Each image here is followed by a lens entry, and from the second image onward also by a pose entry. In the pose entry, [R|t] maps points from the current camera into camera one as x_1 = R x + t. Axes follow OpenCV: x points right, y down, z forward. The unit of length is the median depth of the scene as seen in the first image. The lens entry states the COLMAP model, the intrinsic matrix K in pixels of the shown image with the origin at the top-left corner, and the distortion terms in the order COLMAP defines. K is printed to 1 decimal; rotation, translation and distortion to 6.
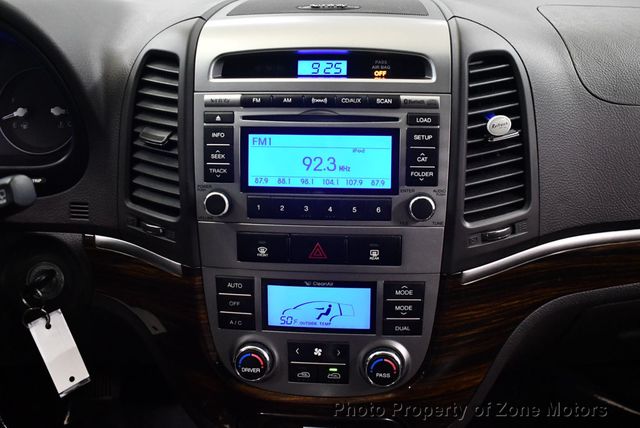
lens RADIAL K [[638.9, 0, 324.1], [0, 638.9, 211.0], [0, 0, 1]] dist [-0.094414, 0.000000]
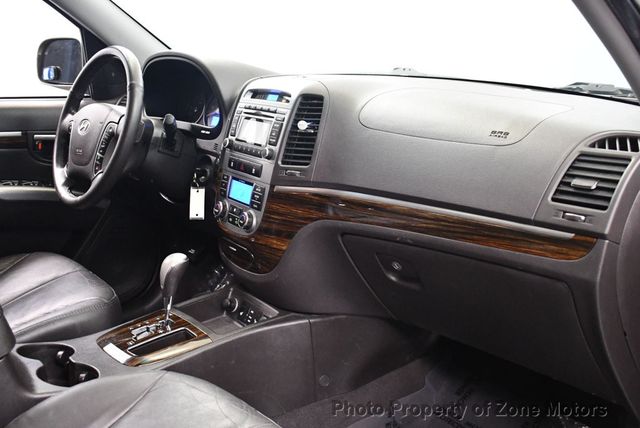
lens RADIAL K [[638.9, 0, 322.2], [0, 638.9, 214.8], [0, 0, 1]] dist [-0.094414, 0.000000]
pose [[0.637945, 0.208171, -0.741411, 2.009483], [-0.342328, 0.939073, -0.030886, 0.203868], [0.689810, 0.273510, 0.670340, -0.374816]]
